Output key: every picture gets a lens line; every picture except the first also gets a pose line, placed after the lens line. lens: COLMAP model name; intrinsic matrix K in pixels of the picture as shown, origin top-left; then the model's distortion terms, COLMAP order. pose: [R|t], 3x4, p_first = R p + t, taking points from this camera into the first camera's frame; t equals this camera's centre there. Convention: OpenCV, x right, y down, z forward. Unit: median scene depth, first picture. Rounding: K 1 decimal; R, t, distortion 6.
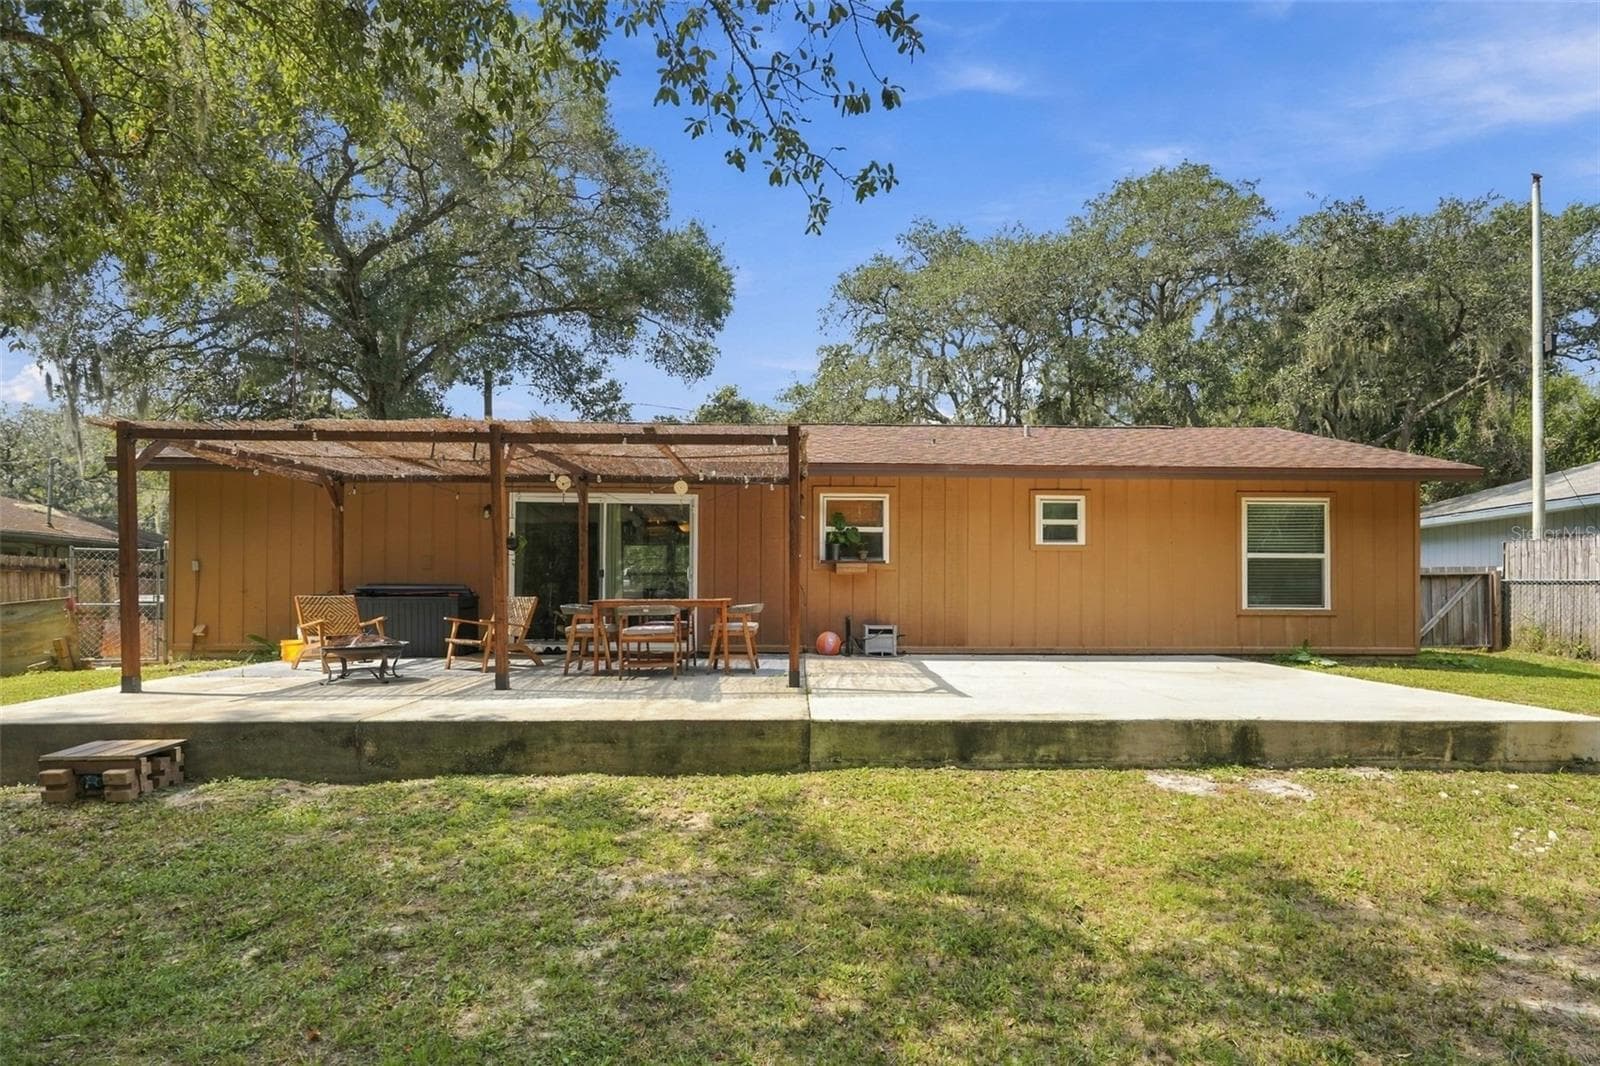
lens RADIAL K [[800.9, 0, 798.7], [0, 800.9, 566.9], [0, 0, 1]] dist [-0.002091, -0.000633]
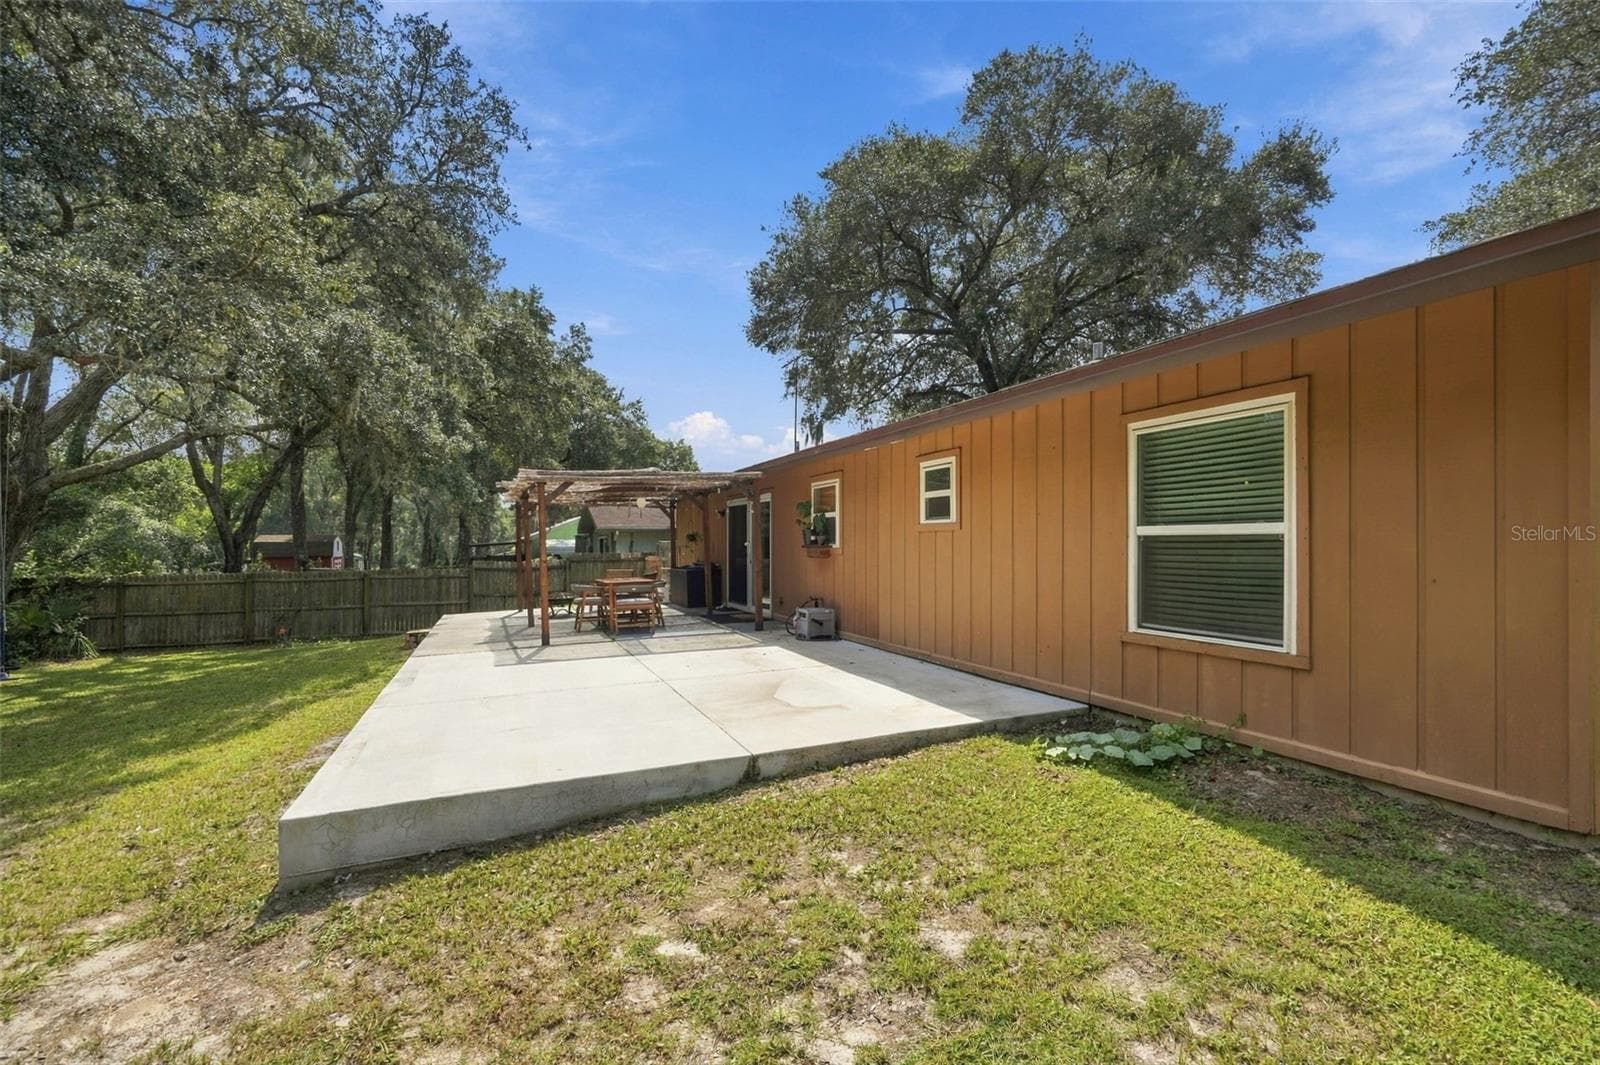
lens RADIAL K [[761.3, 0, 800.0], [0, 761.3, 532.5], [0, 0, 1]] dist [-0.021250, 0.000107]
pose [[0.330765, -0.021152, -0.943476, 0.988386], [0.007980, 0.999776, -0.019617, -0.005462], [0.943679, -0.001041, 0.330860, 0.641553]]
